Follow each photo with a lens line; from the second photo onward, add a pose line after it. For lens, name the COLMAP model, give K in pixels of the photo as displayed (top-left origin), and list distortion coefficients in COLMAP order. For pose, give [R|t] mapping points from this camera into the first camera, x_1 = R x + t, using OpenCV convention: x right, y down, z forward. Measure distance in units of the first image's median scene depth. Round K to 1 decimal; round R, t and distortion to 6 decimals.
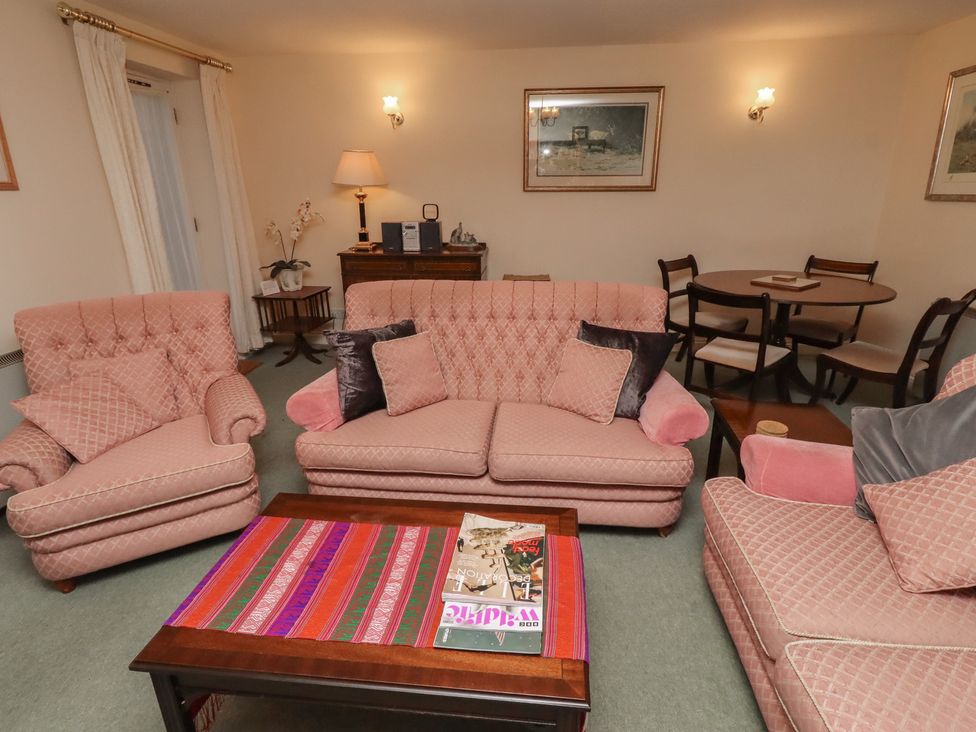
lens RADIAL K [[536.0, 0, 511.2], [0, 536.0, 354.0], [0, 0, 1]] dist [-0.000402, -0.000597]
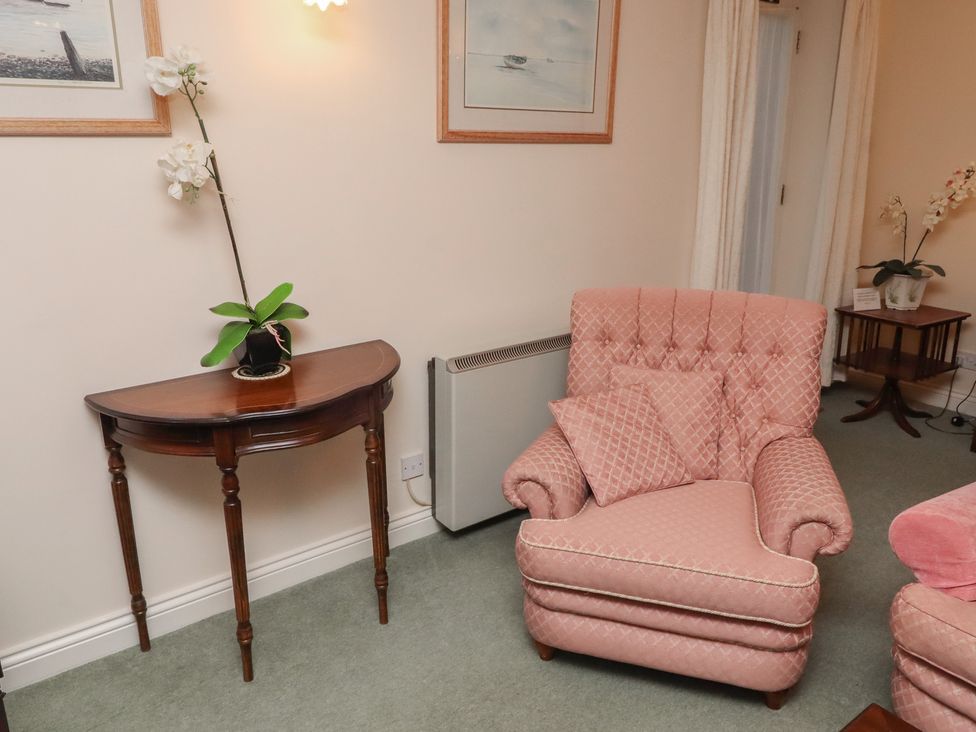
lens RADIAL K [[766.9, 0, 488.0], [0, 766.9, 366.0], [0, 0, 1]] dist [0.003318, 0.001860]
pose [[0.664513, 0.221868, -0.713580, -0.149499], [-0.234426, 0.968597, 0.082851, -0.032183], [0.709554, 0.112226, 0.695657, 0.098040]]
